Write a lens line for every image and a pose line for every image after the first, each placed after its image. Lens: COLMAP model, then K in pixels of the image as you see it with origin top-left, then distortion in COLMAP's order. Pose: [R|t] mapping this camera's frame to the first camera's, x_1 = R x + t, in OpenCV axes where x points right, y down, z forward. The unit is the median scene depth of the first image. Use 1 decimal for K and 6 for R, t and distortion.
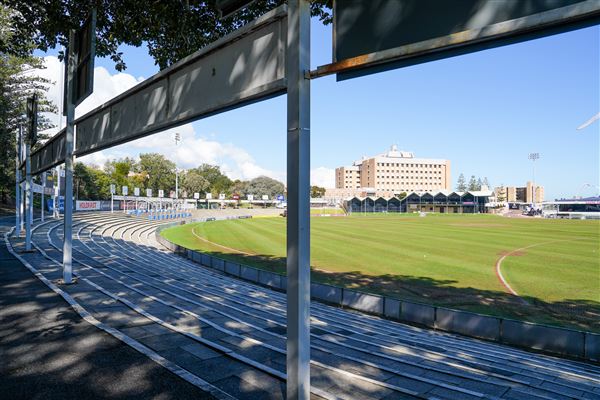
lens RADIAL K [[418.2, 0, 301.8], [0, 418.2, 200.4], [0, 0, 1]] dist [-0.095250, 0.070306]
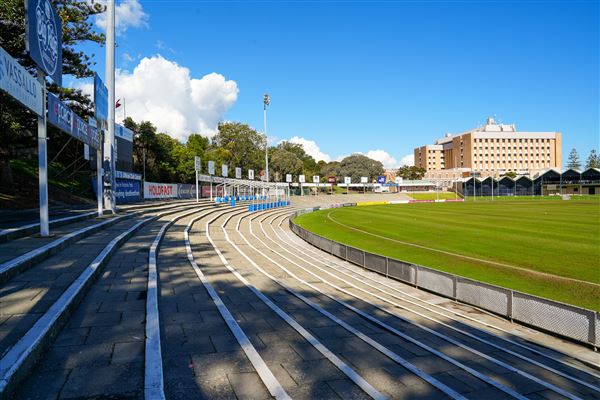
lens RADIAL K [[418.2, 0, 304.8], [0, 418.2, 201.1], [0, 0, 1]] dist [-0.095250, 0.070306]
pose [[0.993206, -0.019913, -0.114654, -0.108347], [0.023487, 0.999277, 0.029904, 0.006959], [0.113976, -0.032394, 0.992955, 0.185373]]
